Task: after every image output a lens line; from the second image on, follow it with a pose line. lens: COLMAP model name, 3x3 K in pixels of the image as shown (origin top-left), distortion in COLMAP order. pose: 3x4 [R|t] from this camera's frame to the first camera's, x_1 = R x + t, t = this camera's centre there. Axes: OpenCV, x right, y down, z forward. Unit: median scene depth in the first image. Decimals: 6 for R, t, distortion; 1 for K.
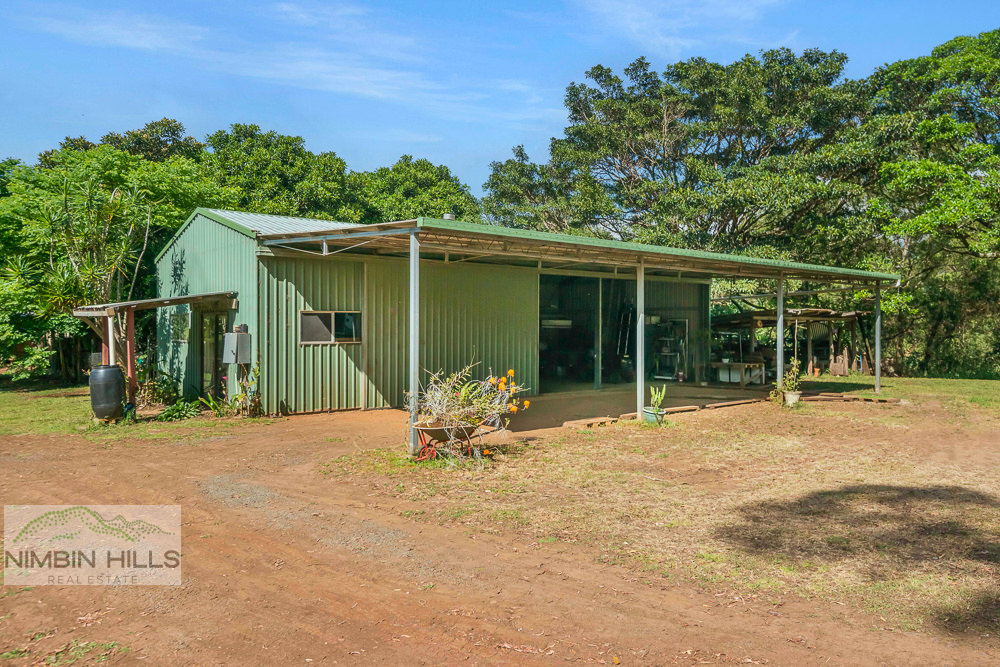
lens RADIAL K [[738.3, 0, 501.7], [0, 738.3, 333.9], [0, 0, 1]] dist [0.005482, 0.000629]
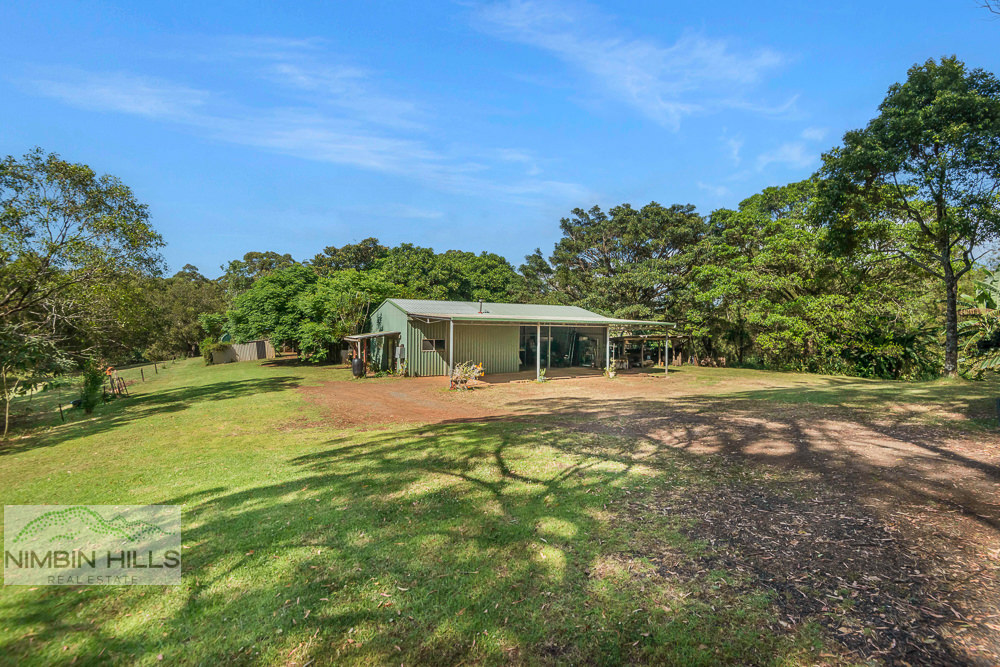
lens RADIAL K [[491.7, 0, 498.4], [0, 491.7, 332.1], [0, 0, 1]] dist [-0.000070, 0.000002]
pose [[0.987652, 0.007544, -0.156479, 0.241897], [-0.007663, 0.999971, -0.000154, -0.048644], [0.156474, 0.001351, 0.987681, -0.630277]]
